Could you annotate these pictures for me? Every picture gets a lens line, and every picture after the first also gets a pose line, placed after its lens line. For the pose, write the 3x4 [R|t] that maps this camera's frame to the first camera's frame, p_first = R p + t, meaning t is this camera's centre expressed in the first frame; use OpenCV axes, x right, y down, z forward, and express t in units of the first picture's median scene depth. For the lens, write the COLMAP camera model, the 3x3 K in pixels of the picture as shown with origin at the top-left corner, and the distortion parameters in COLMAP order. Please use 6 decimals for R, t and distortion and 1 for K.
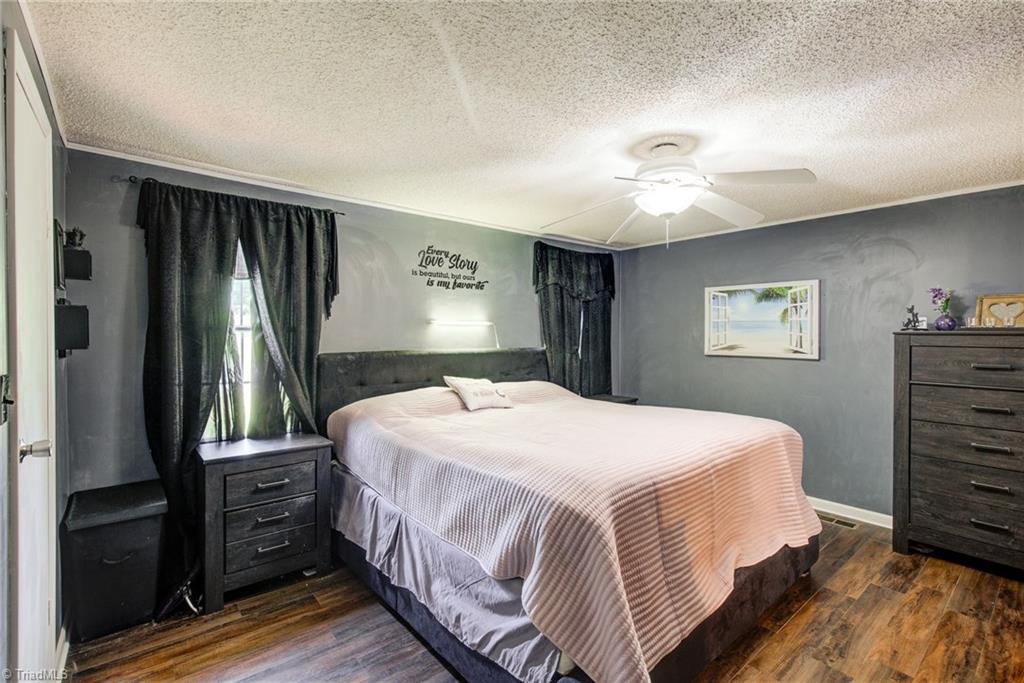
lens RADIAL K [[468.4, 0, 513.0], [0, 468.4, 338.9], [0, 0, 1]] dist [0.002457, 0.000204]
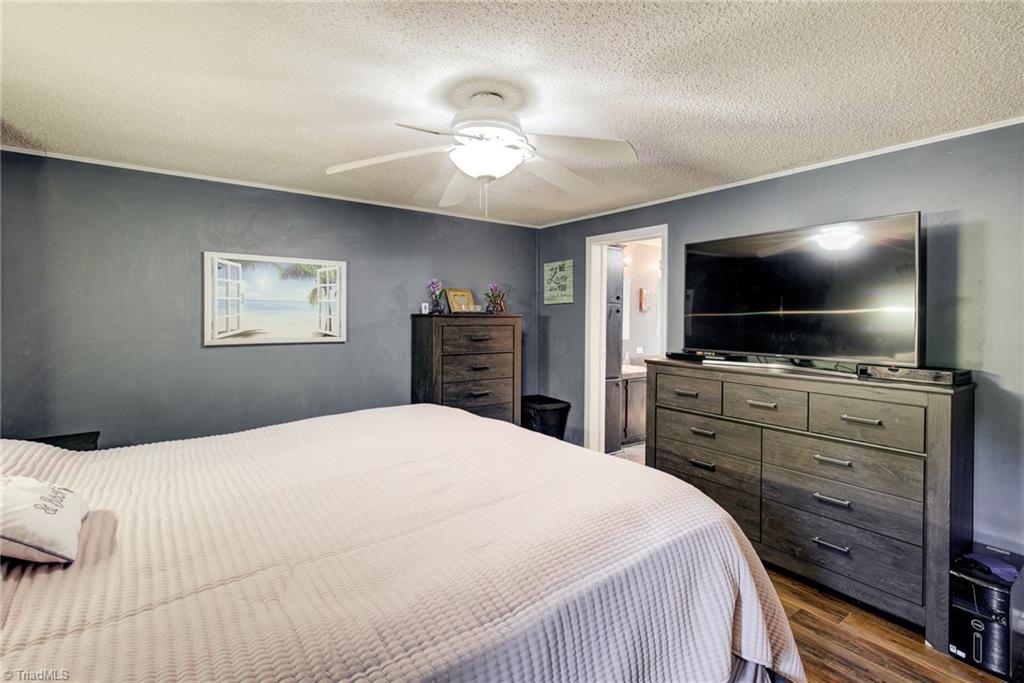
lens RADIAL K [[468.4, 0, 509.2], [0, 468.4, 313.7], [0, 0, 1]] dist [0.002457, 0.000204]
pose [[0.062060, -0.004607, 0.998062, -0.317038], [0.004800, 0.999979, 0.004317, -0.017988], [-0.998061, 0.004522, 0.062081, 0.569756]]
